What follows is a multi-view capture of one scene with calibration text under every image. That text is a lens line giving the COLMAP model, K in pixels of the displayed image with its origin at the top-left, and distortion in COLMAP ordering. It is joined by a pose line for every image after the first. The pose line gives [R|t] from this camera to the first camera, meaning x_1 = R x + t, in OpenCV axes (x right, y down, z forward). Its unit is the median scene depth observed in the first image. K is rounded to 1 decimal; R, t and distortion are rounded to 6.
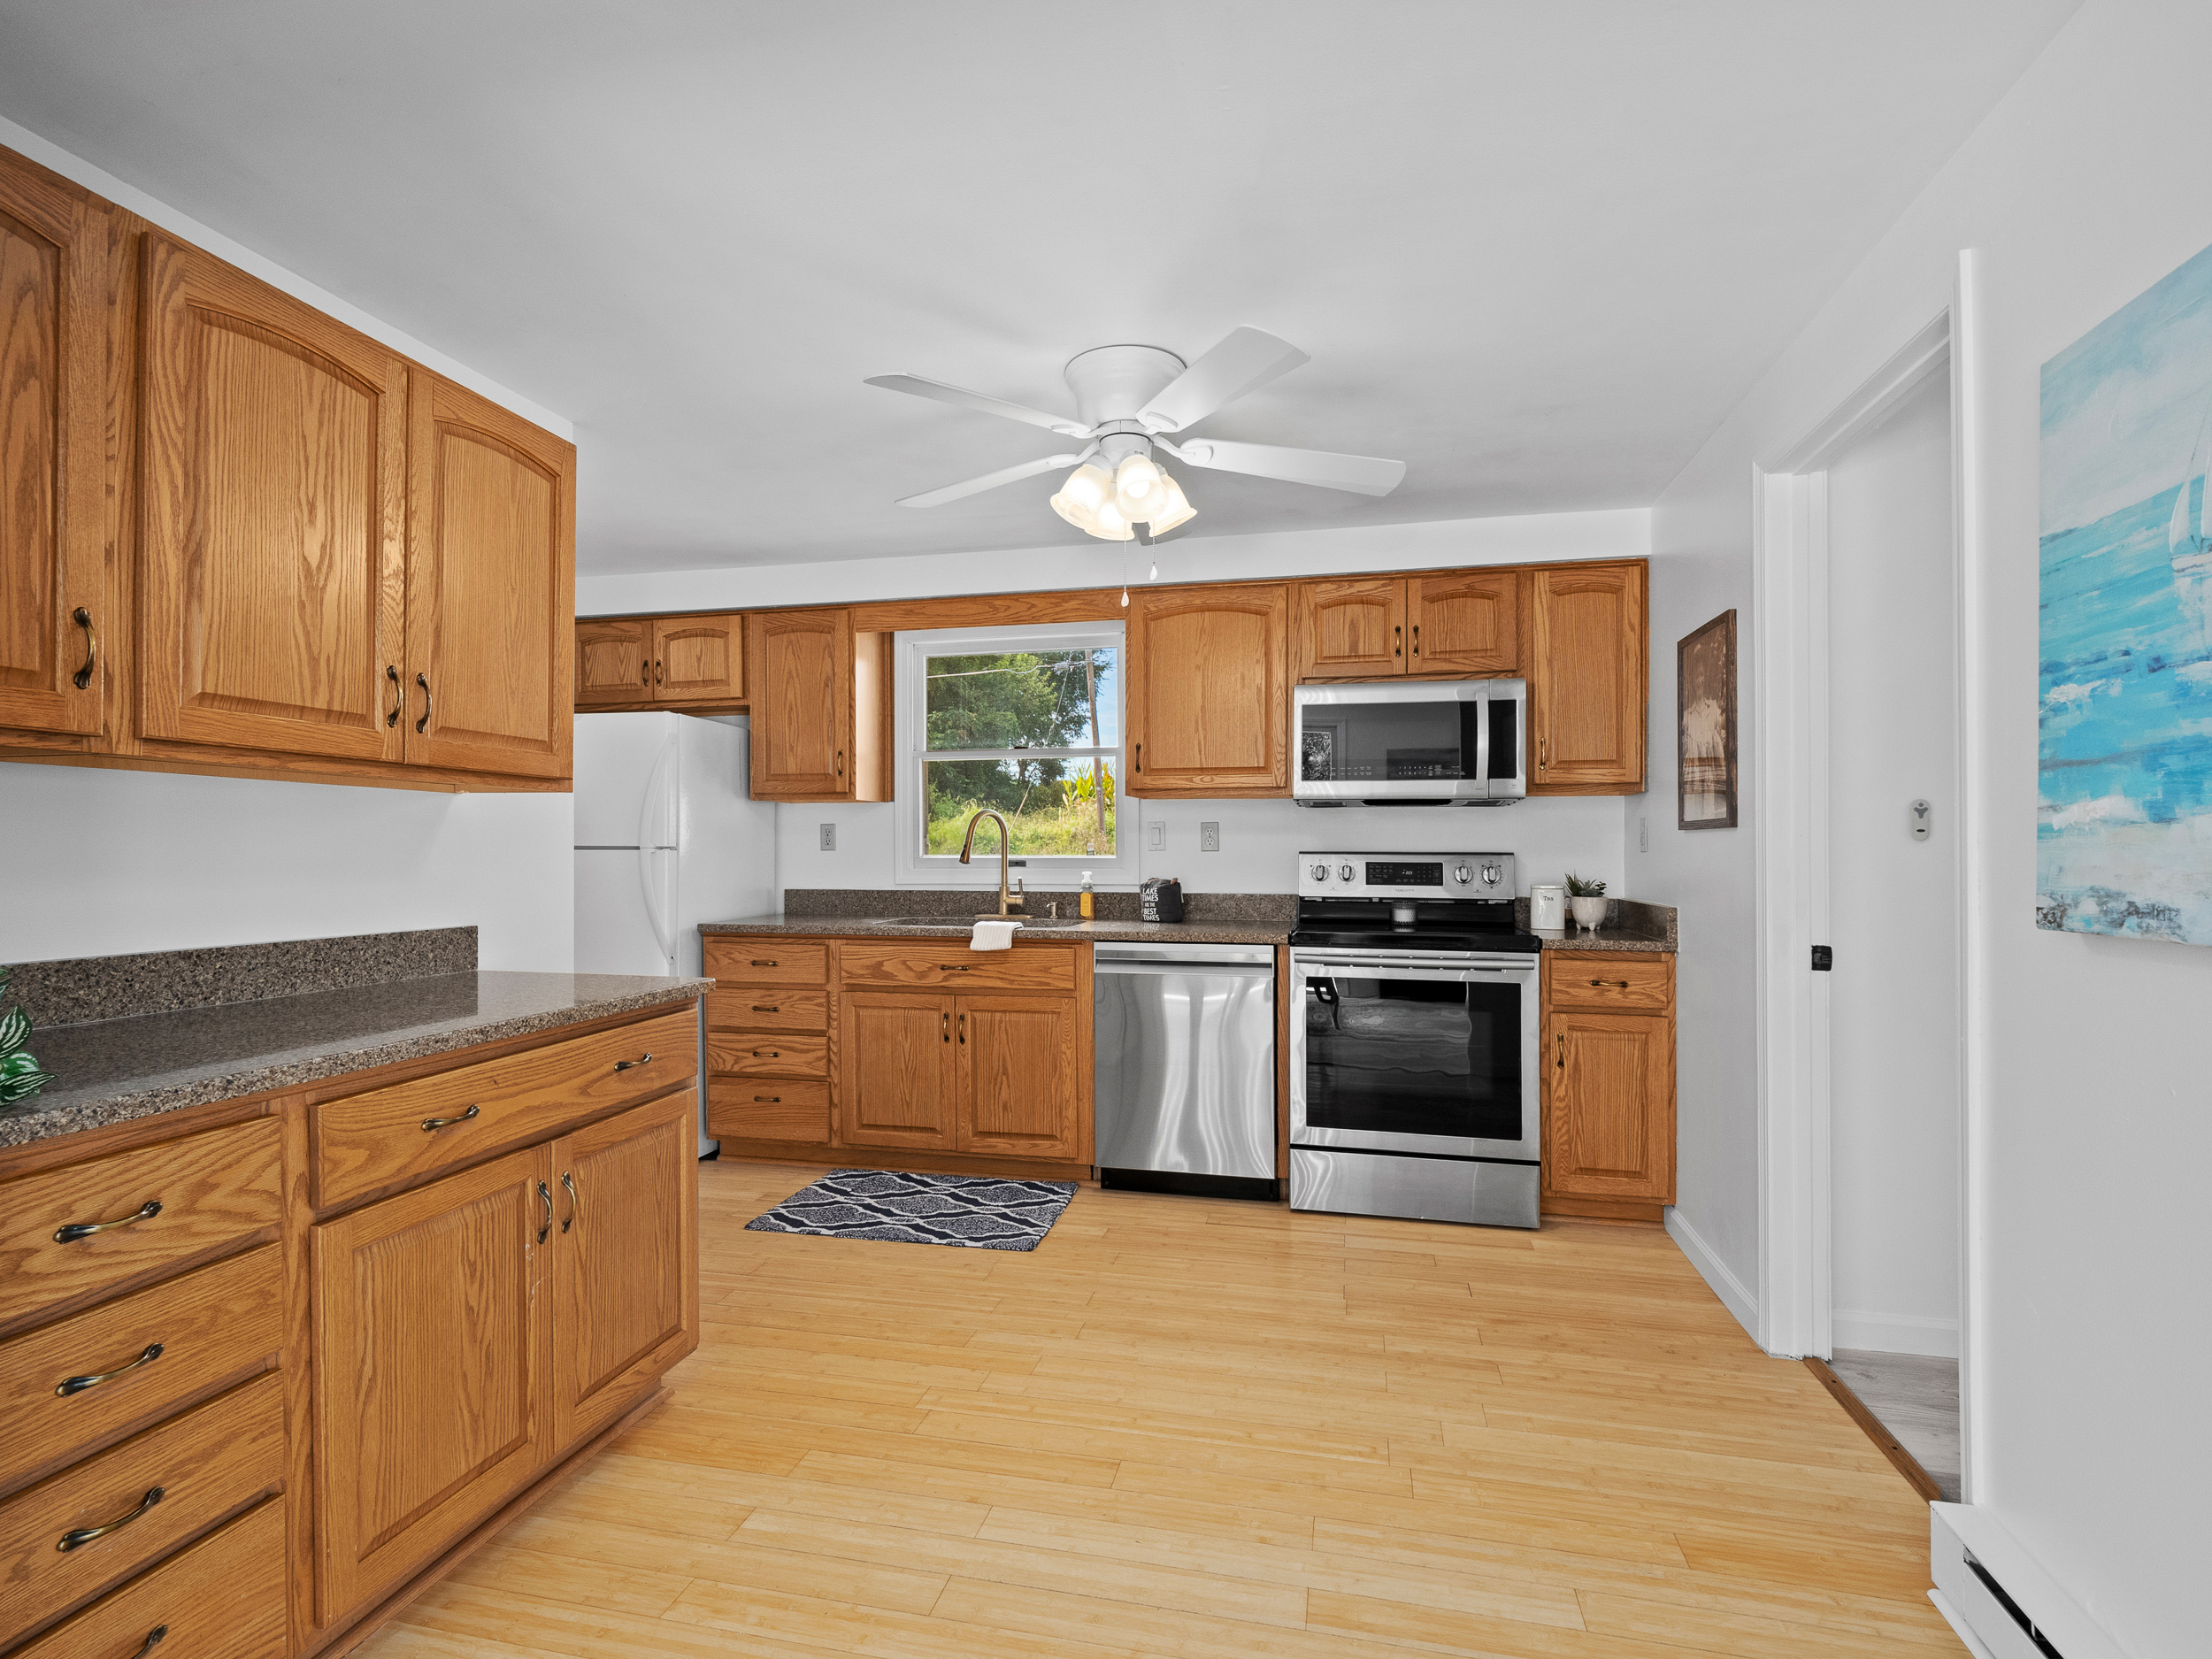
lens RADIAL K [[1081.3, 0, 1099.4], [0, 1081.3, 853.3], [0, 0, 1]] dist [-0.005137, -0.003719]
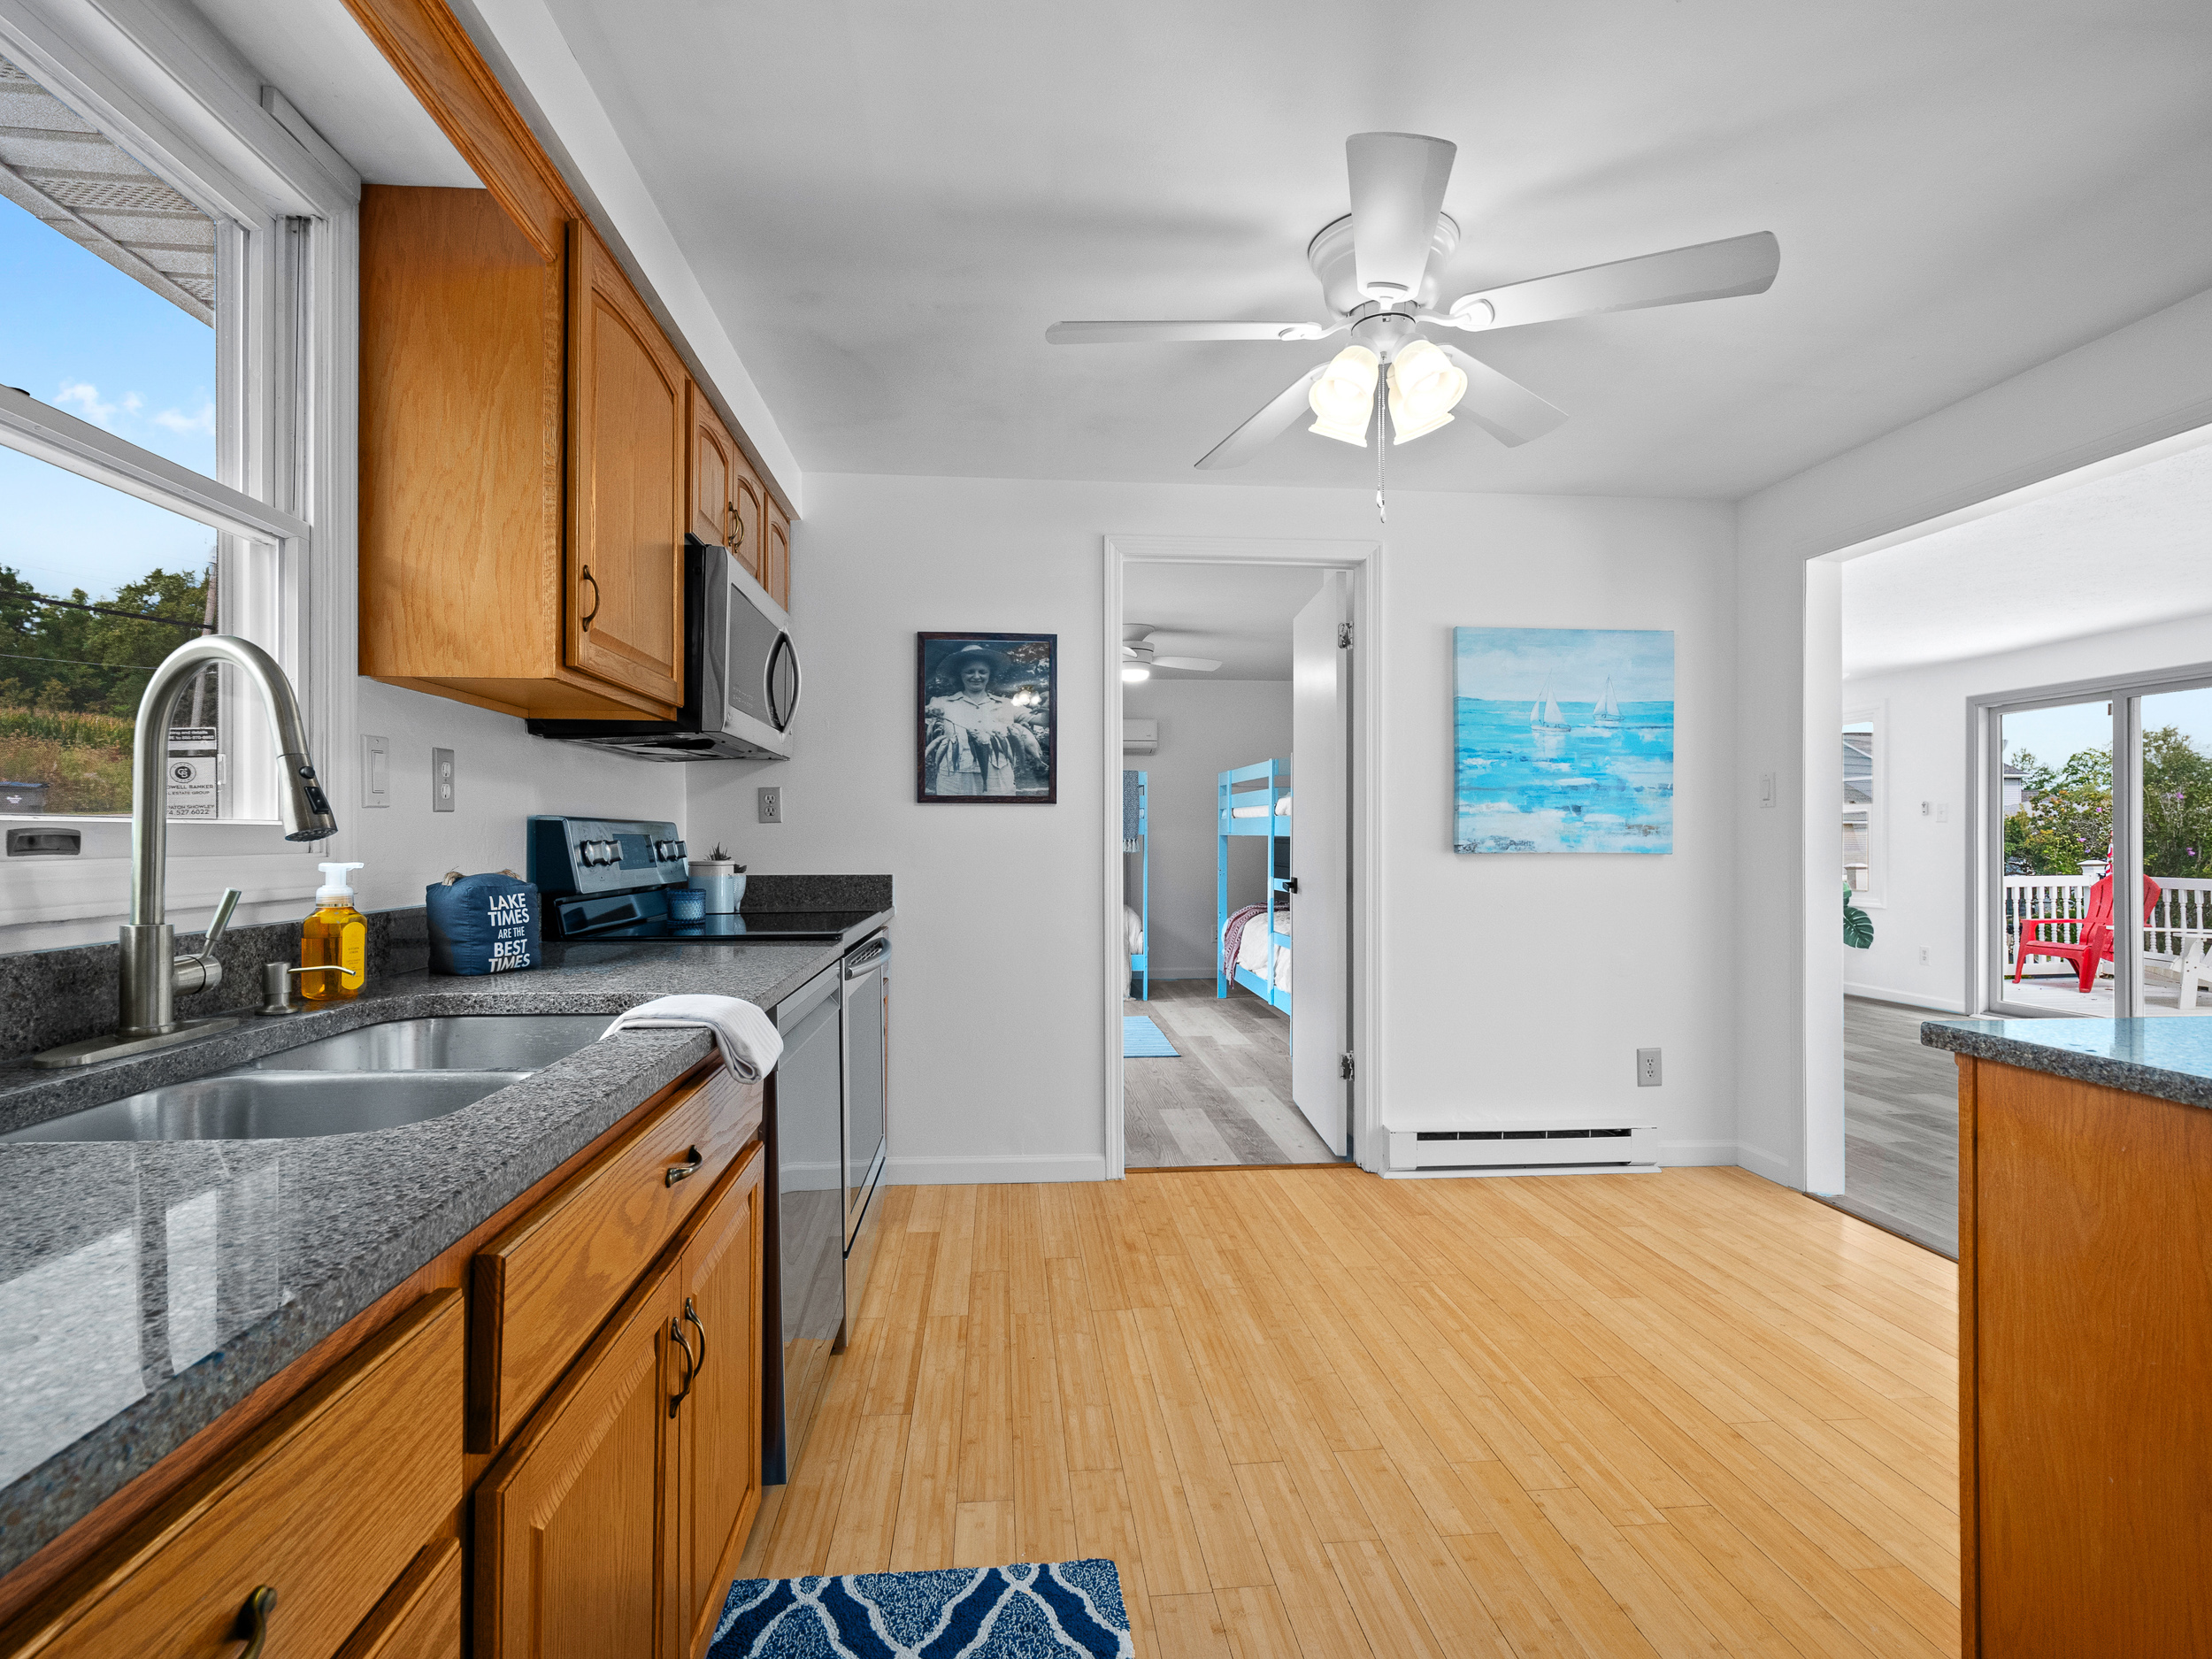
lens RADIAL K [[1081.3, 0, 1094.4], [0, 1081.3, 829.0], [0, 0, 1]] dist [-0.005137, -0.003719]
pose [[-0.309610, 0.007809, 0.950831, -0.987646], [0.002549, 0.999970, -0.007382, 0.023630], [-0.950860, 0.000138, -0.309621, 2.049366]]
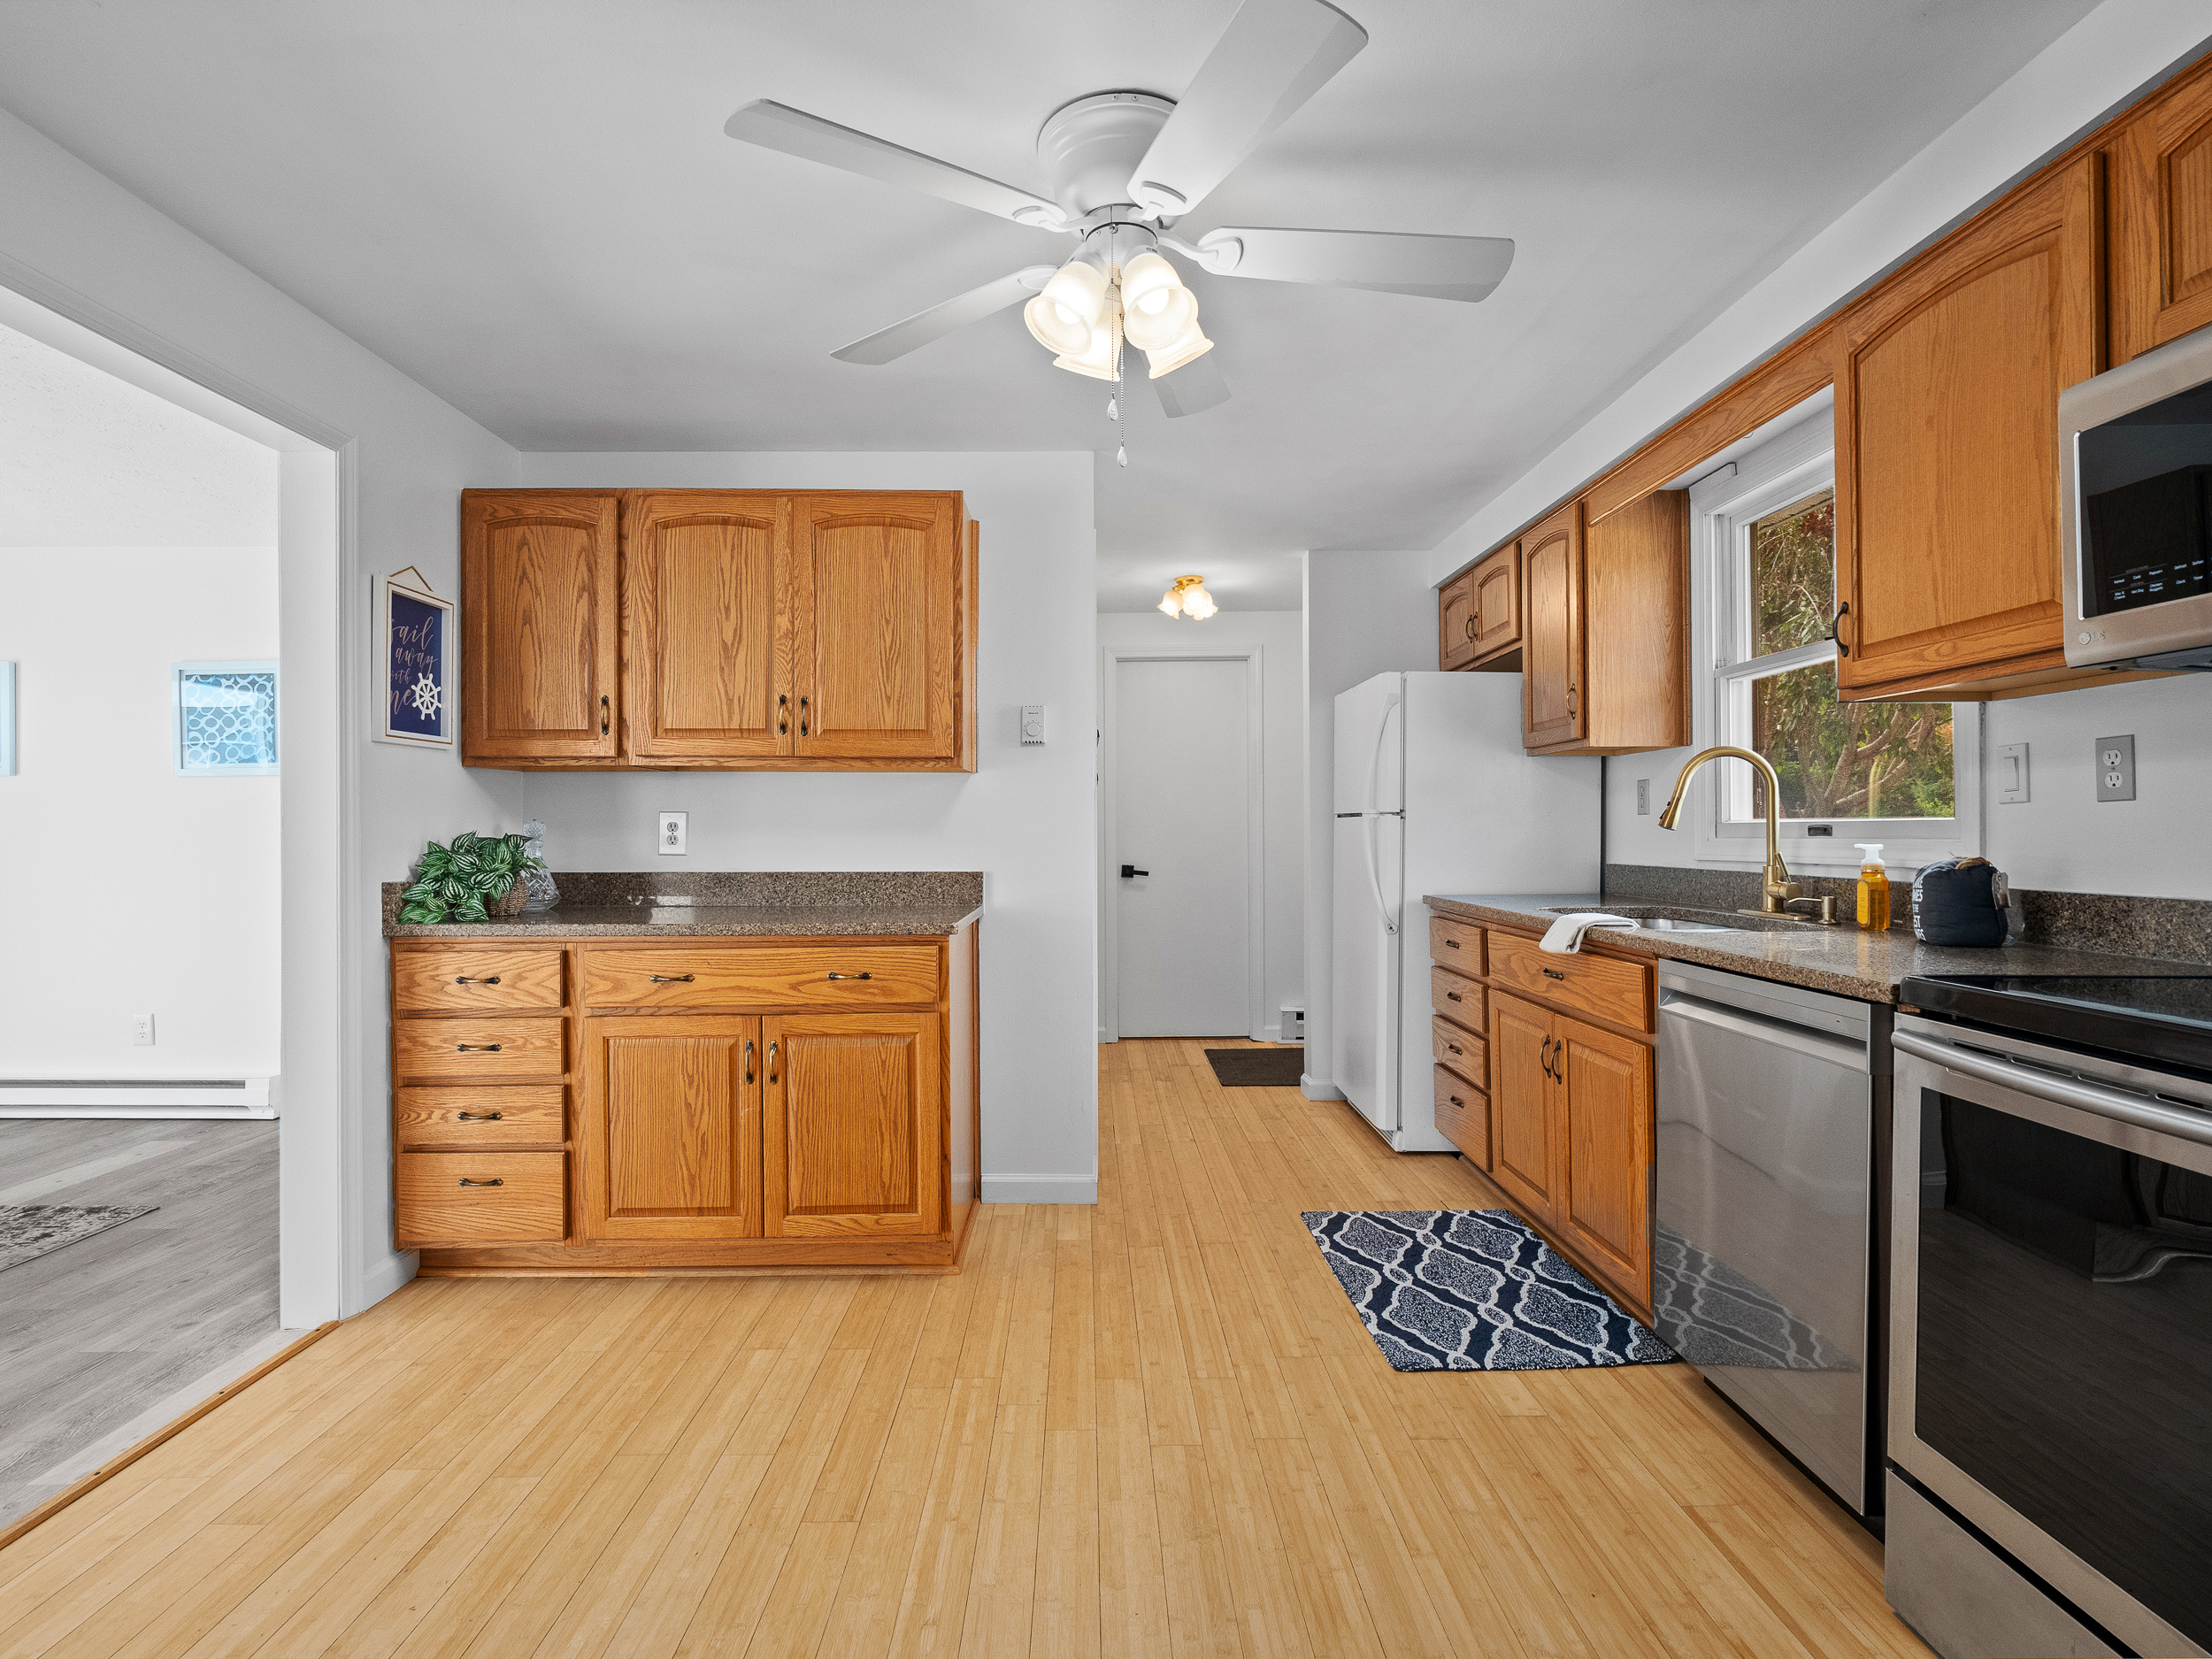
lens RADIAL K [[1081.3, 0, 1106.6], [0, 1081.3, 834.9], [0, 0, 1]] dist [-0.005137, -0.003719]
pose [[0.241869, 0.001992, -0.970307, 1.011282], [-0.000156, 0.999998, 0.002014, 0.025923], [0.970309, -0.000336, 0.241868, 1.126355]]
